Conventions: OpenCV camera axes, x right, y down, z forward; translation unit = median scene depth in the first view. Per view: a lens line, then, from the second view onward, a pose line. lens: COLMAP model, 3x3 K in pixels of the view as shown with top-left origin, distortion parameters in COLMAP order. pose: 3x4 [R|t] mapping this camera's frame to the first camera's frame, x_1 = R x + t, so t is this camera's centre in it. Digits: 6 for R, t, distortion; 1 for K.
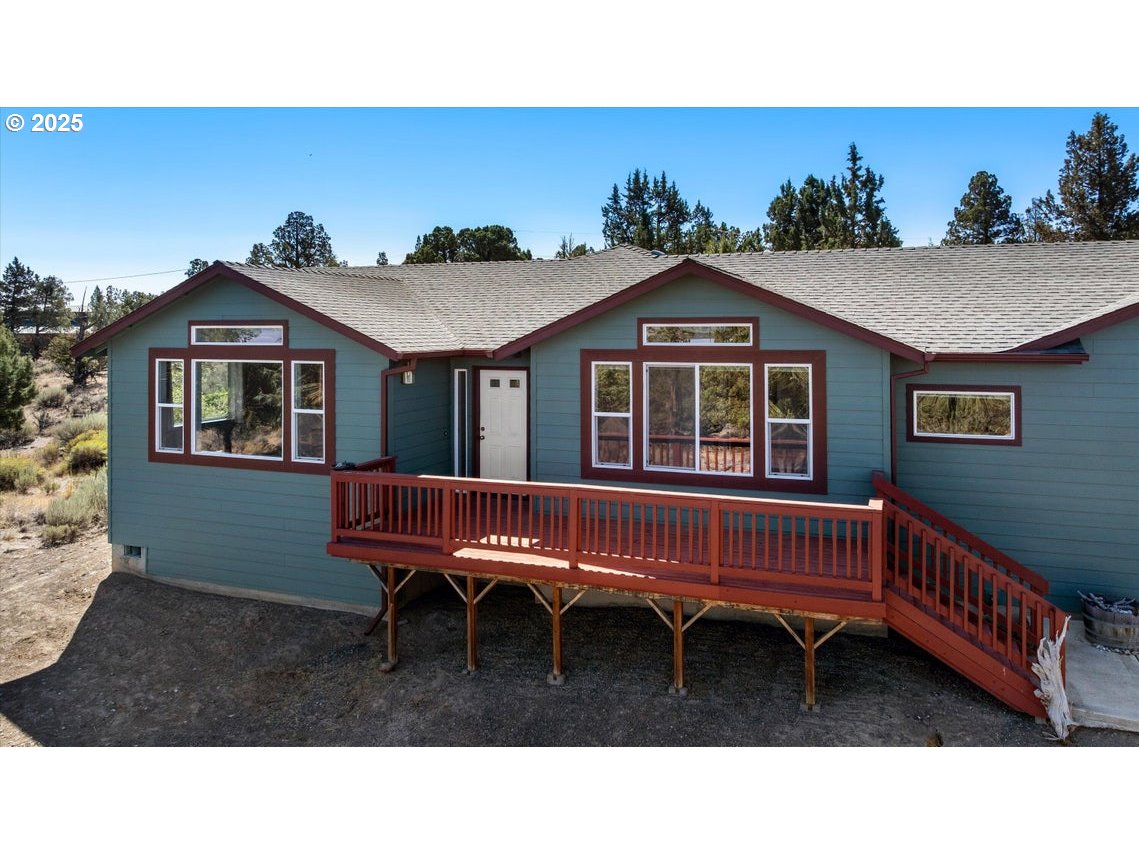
lens RADIAL K [[835.5, 0, 570.0], [0, 835.5, 322.4], [0, 0, 1]] dist [-0.019474, 0.001665]
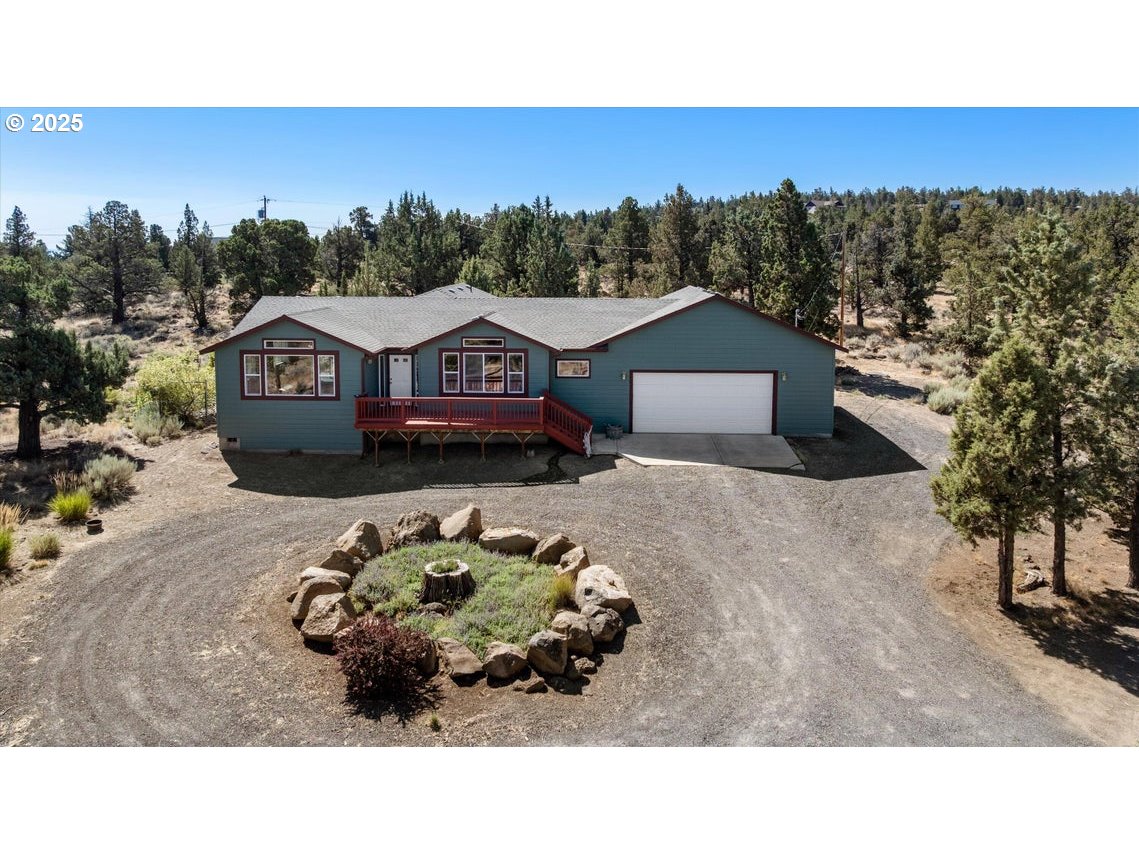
lens RADIAL K [[835.5, 0, 570.0], [0, 835.5, 322.4], [0, 0, 1]] dist [-0.019474, 0.001665]
pose [[0.942883, -0.019066, 0.332579, -0.457503], [-0.008537, 0.996650, 0.081338, -0.258649], [-0.333015, -0.079531, 0.939561, -1.555542]]
